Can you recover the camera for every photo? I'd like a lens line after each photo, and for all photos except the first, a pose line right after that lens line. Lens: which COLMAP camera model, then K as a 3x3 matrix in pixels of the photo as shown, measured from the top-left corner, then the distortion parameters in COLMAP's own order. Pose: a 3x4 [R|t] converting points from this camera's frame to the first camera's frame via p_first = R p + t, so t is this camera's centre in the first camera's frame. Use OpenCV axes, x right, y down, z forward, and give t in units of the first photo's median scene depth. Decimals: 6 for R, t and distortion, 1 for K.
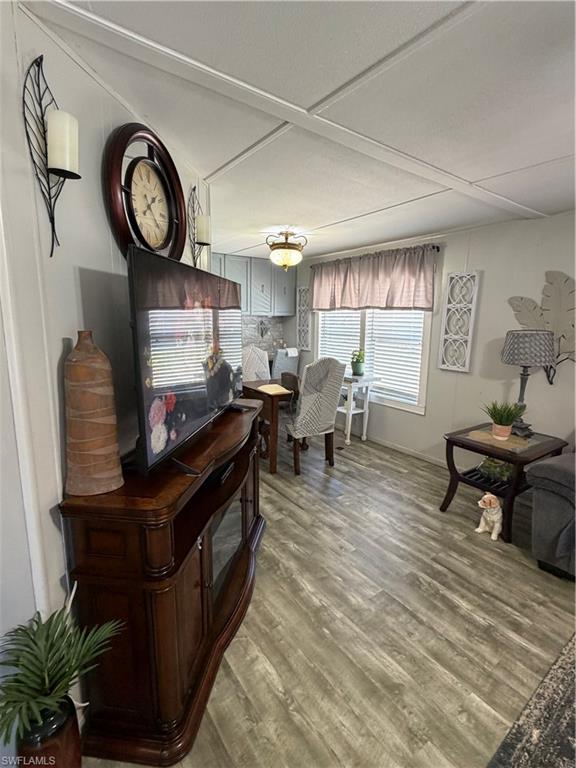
lens RADIAL K [[367.5, 0, 288.0], [0, 367.5, 384.0], [0, 0, 1]] dist [0.001681, 0.000992]
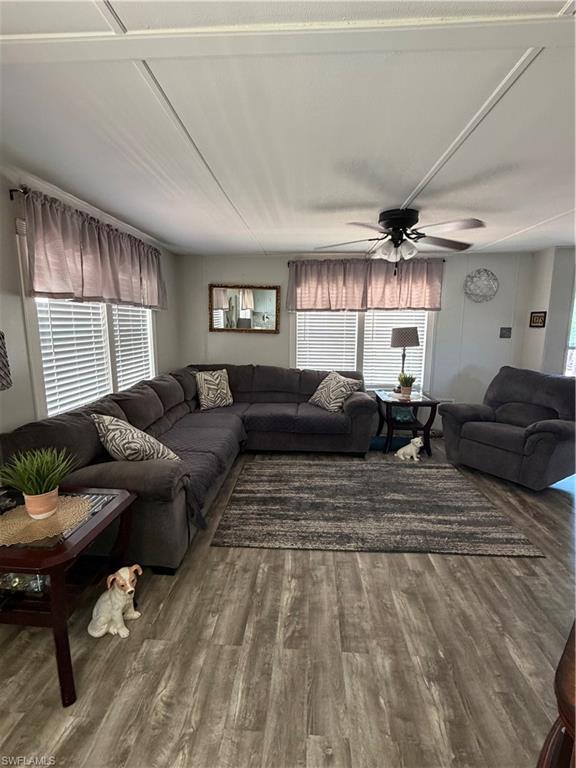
lens RADIAL K [[367.5, 0, 288.0], [0, 367.5, 384.0], [0, 0, 1]] dist [0.001681, 0.000992]
pose [[-0.773830, -0.131472, 0.619599, -0.075607], [0.086236, 0.947243, 0.308697, -0.266669], [-0.627496, 0.292311, -0.721667, 1.552345]]
